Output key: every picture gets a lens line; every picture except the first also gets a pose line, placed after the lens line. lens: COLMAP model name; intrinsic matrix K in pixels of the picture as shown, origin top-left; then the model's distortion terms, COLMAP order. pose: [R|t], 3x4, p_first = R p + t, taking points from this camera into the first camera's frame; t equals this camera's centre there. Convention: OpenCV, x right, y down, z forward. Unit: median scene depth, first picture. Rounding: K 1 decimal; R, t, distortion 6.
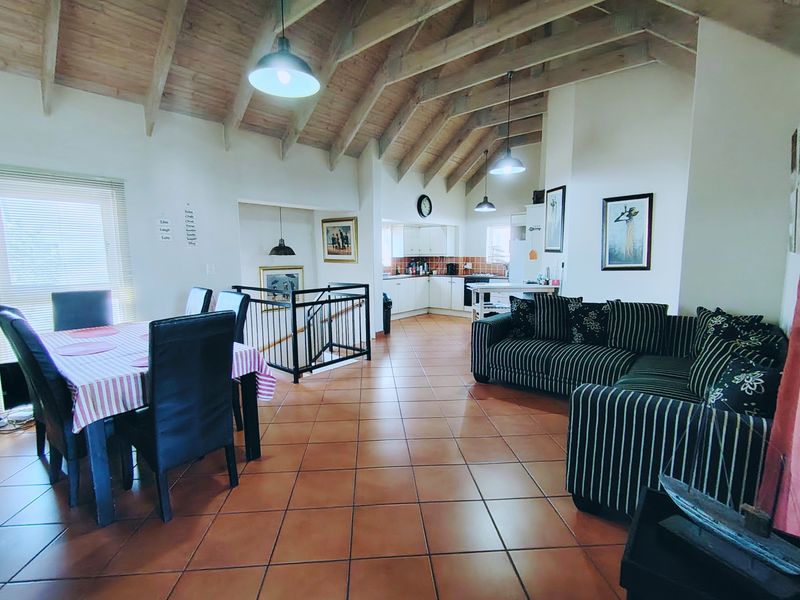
lens RADIAL K [[376.8, 0, 396.0], [0, 376.8, 299.9], [0, 0, 1]] dist [0.005036, -0.004187]
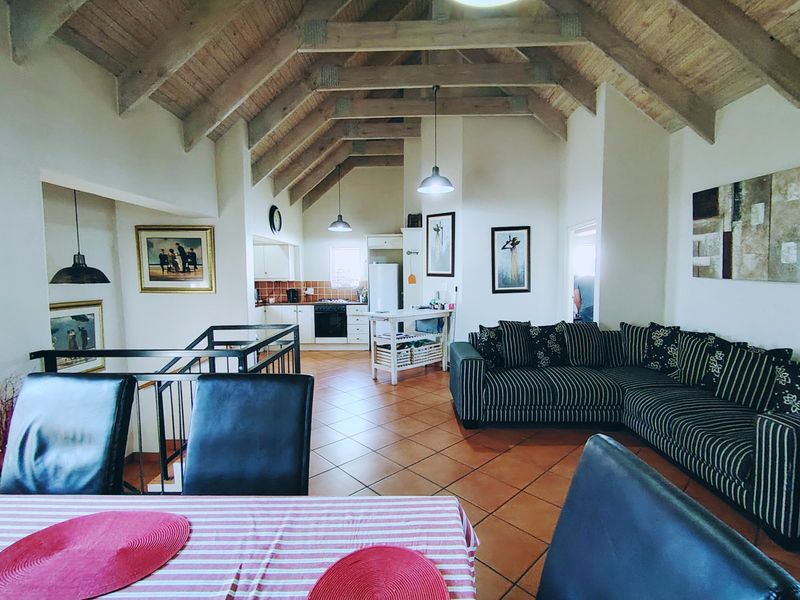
lens RADIAL K [[376.8, 0, 396.0], [0, 376.8, 299.9], [0, 0, 1]] dist [0.005036, -0.004187]
pose [[0.781172, -0.042295, 0.622881, -0.274941], [0.078154, 0.996479, -0.030352, -0.038987], [-0.619404, 0.072391, 0.781727, 0.265138]]
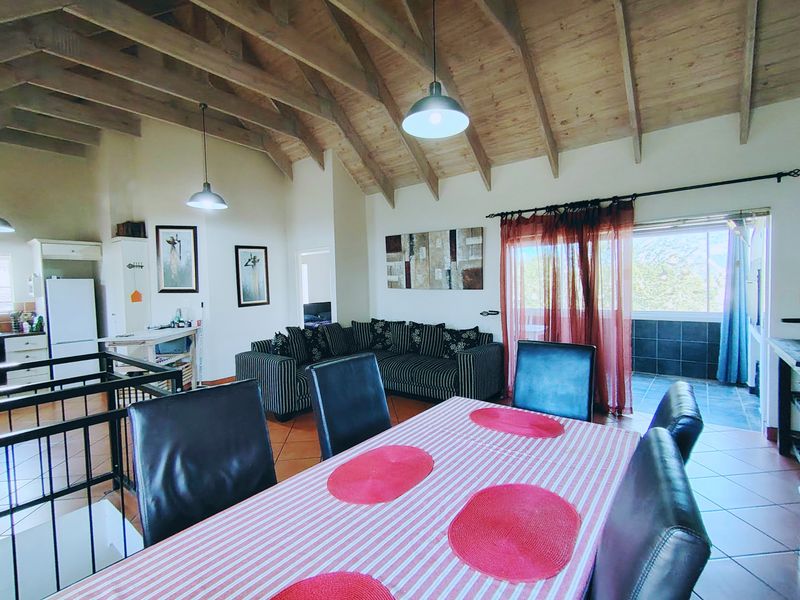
lens RADIAL K [[376.8, 0, 396.0], [0, 376.8, 299.9], [0, 0, 1]] dist [0.005036, -0.004187]
pose [[-0.029390, -0.030848, 0.999092, -0.489175], [0.144760, 0.988855, 0.034790, -0.057003], [-0.989030, 0.145651, -0.024597, 0.444265]]
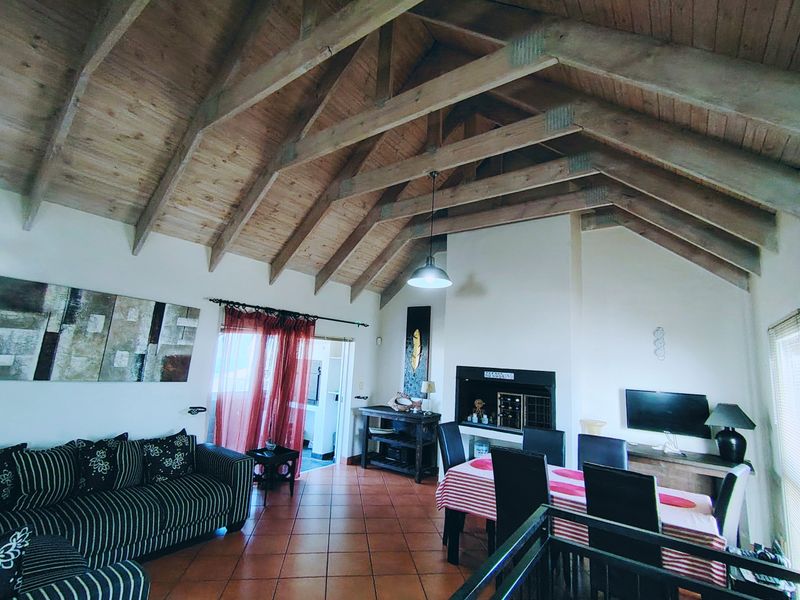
lens RADIAL K [[376.8, 0, 396.0], [0, 376.8, 299.9], [0, 0, 1]] dist [0.005036, -0.004187]
pose [[-0.996111, -0.056370, -0.067712, -0.019190], [-0.054054, 0.997904, -0.035574, -0.163939], [0.069575, -0.031776, -0.997070, 0.930187]]
